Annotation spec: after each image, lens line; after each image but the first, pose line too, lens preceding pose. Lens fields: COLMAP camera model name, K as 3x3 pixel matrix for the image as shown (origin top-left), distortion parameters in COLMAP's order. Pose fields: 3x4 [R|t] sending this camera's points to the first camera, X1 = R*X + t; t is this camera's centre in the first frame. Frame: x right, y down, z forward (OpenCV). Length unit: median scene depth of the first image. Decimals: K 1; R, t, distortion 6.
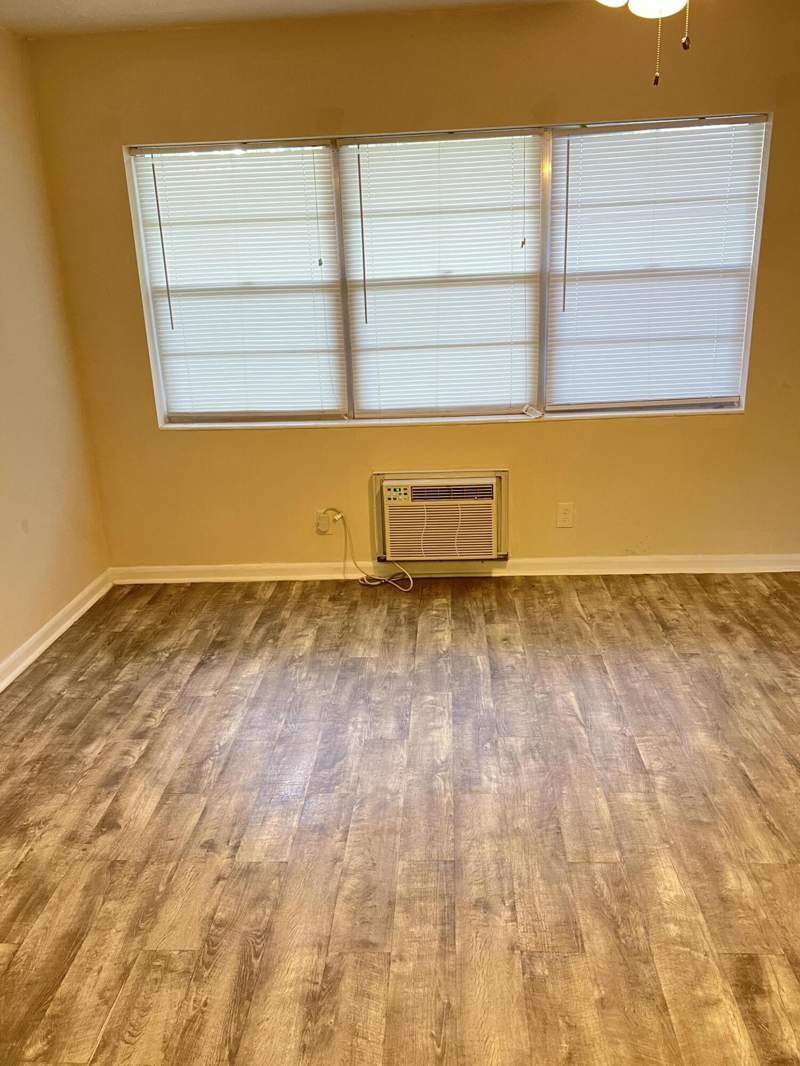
lens RADIAL K [[852.7, 0, 391.2], [0, 852.7, 518.2], [0, 0, 1]] dist [0.048453, -0.044798]
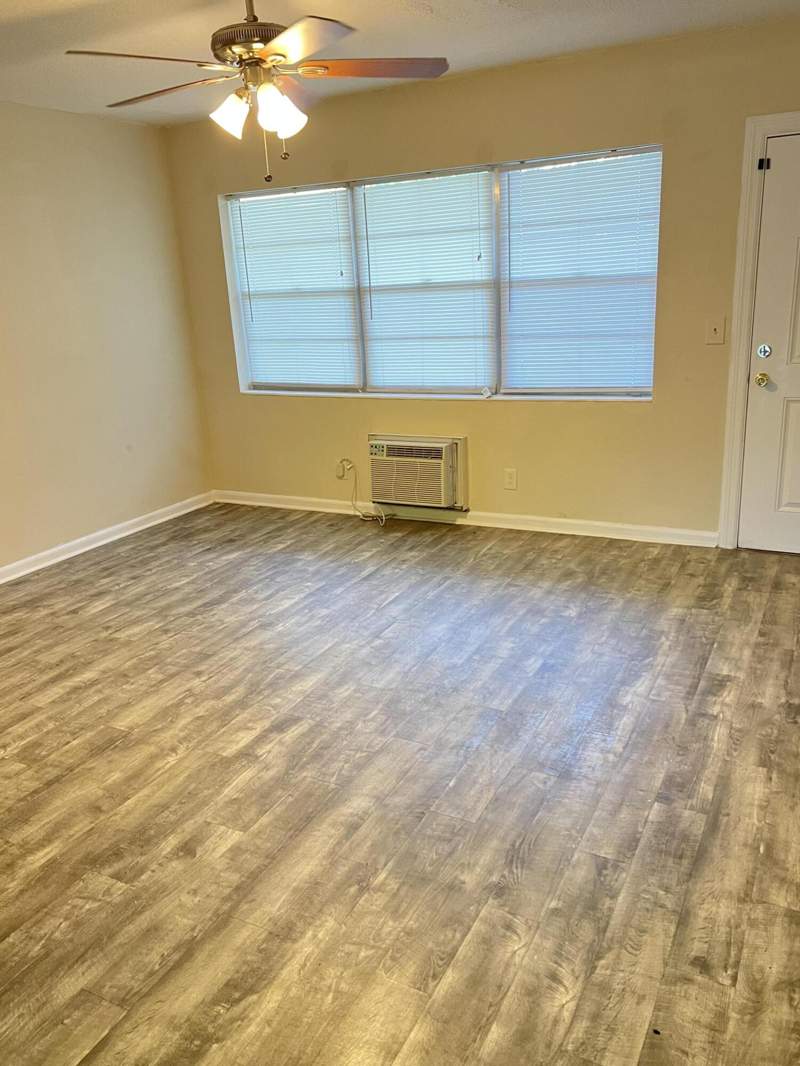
lens RADIAL K [[852.7, 0, 402.8], [0, 852.7, 526.9], [0, 0, 1]] dist [0.048453, -0.044798]
pose [[0.909300, 0.109354, -0.401516, 0.612753], [-0.103015, 0.993976, 0.037416, 0.038017], [0.403189, 0.007340, 0.915087, -0.196237]]
